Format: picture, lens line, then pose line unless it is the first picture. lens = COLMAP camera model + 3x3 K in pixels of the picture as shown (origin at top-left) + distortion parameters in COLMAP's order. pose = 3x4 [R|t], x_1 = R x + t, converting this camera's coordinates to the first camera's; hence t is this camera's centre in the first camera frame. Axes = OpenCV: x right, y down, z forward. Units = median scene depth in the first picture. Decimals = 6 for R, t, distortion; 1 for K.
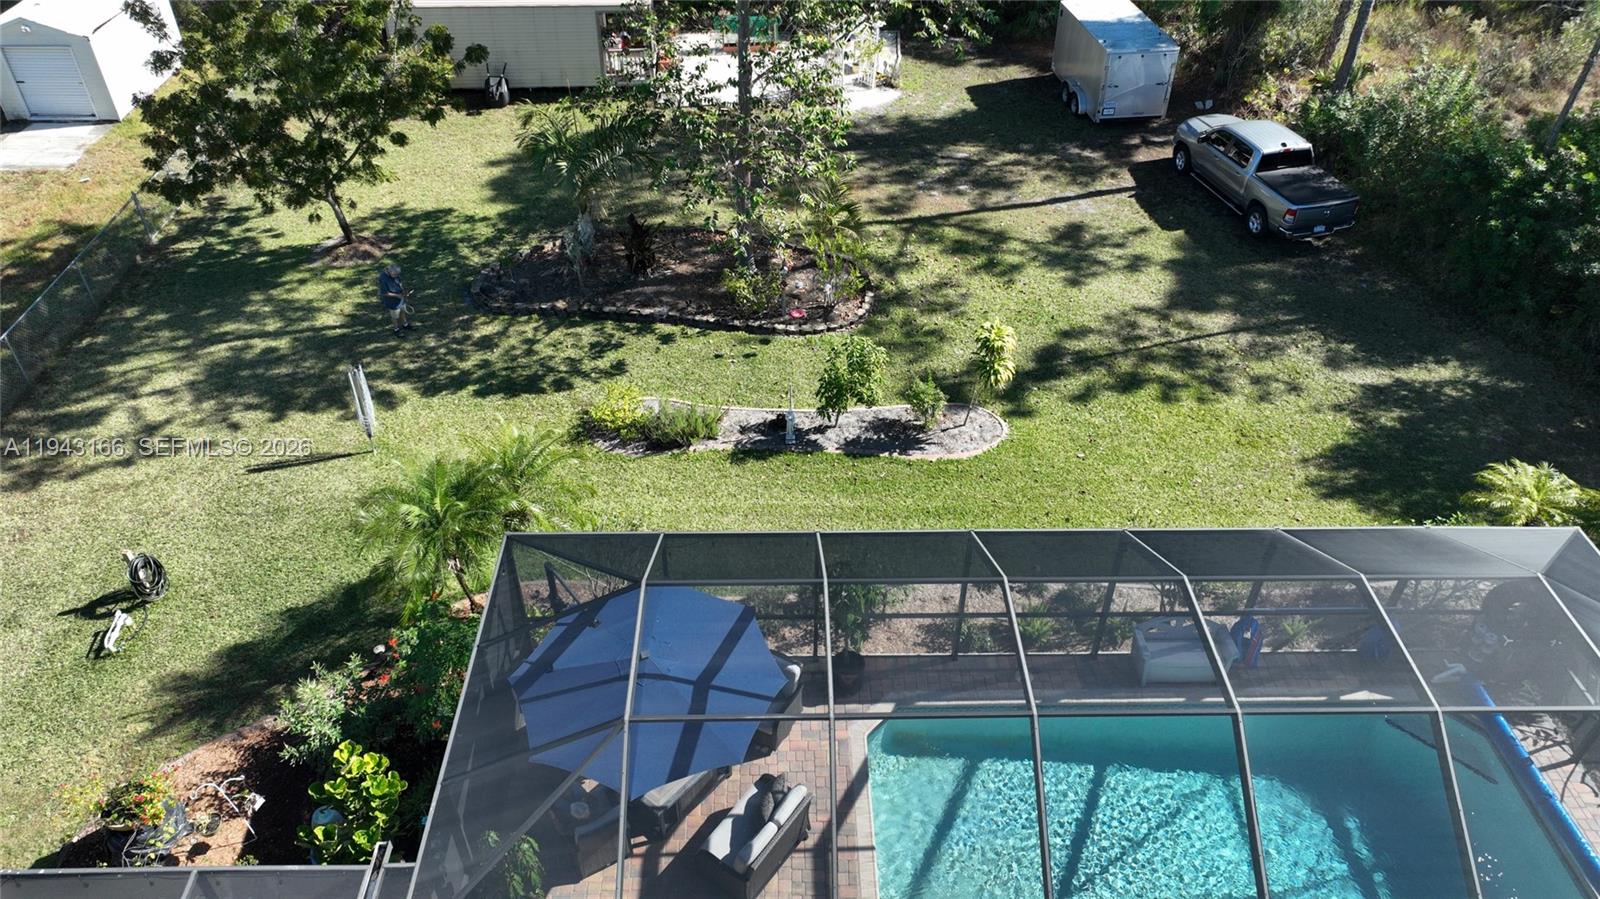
lens RADIAL K [[1124.7, 0, 800.0], [0, 1124.7, 449.5], [0, 0, 1]] dist [0.004735, 0.003846]
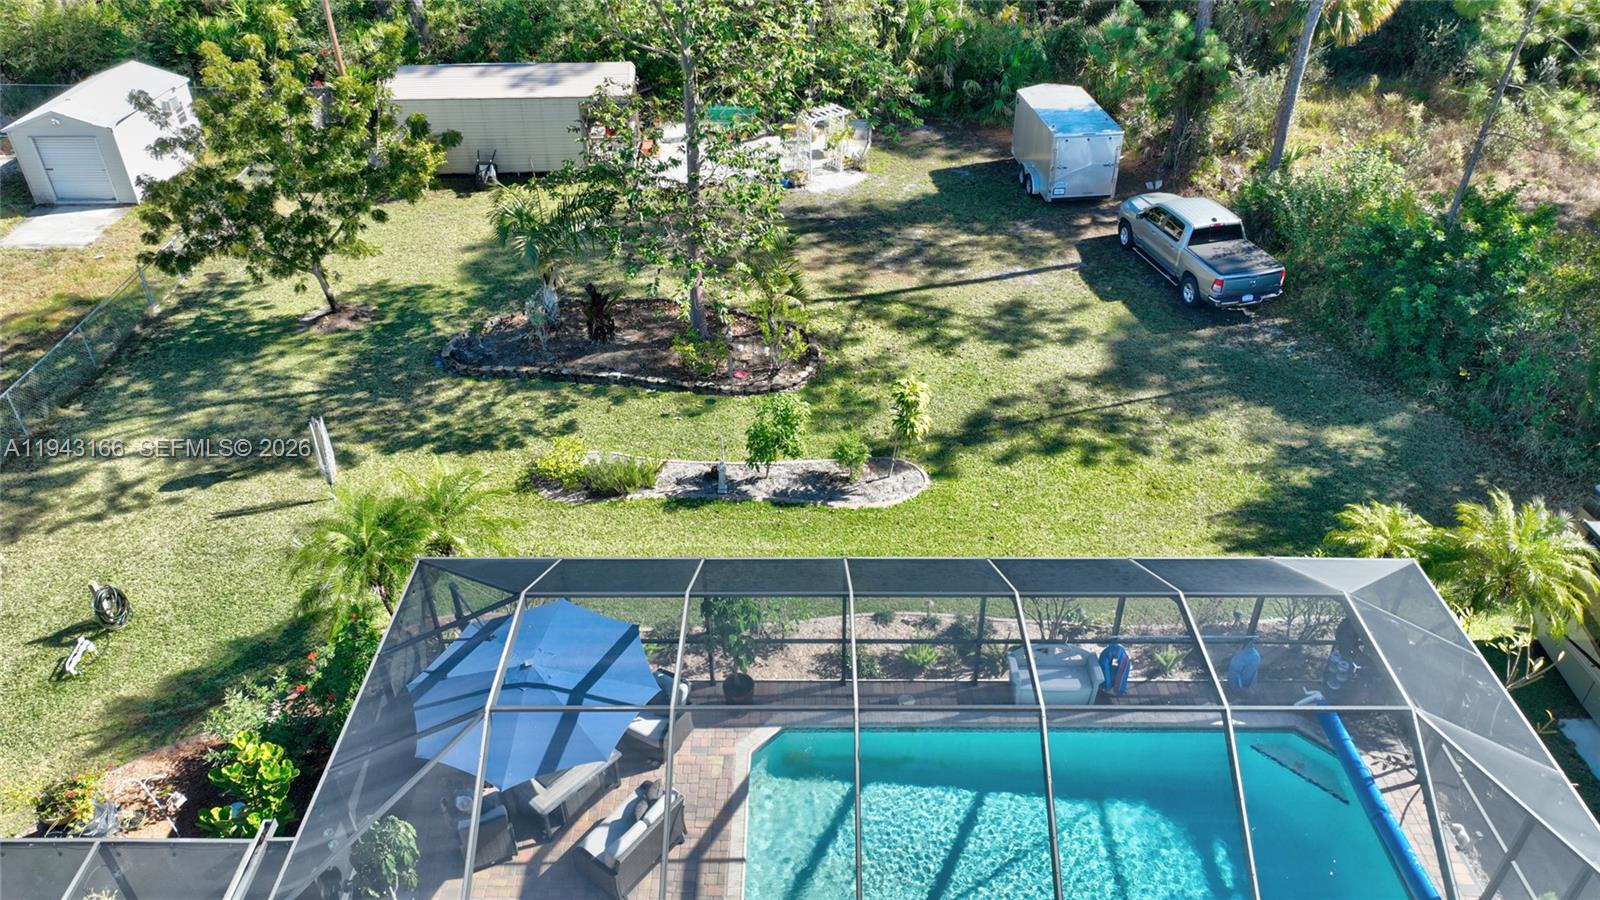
lens RADIAL K [[1126.5, 0, 794.1], [0, 1126.5, 445.2], [0, 0, 1]] dist [0.002916, 0.008631]
pose [[0.999526, 0.002648, -0.030676, 0.083751], [-0.005081, 0.996821, -0.079512, 0.030903], [0.030368, 0.079630, 0.996362, -0.056614]]
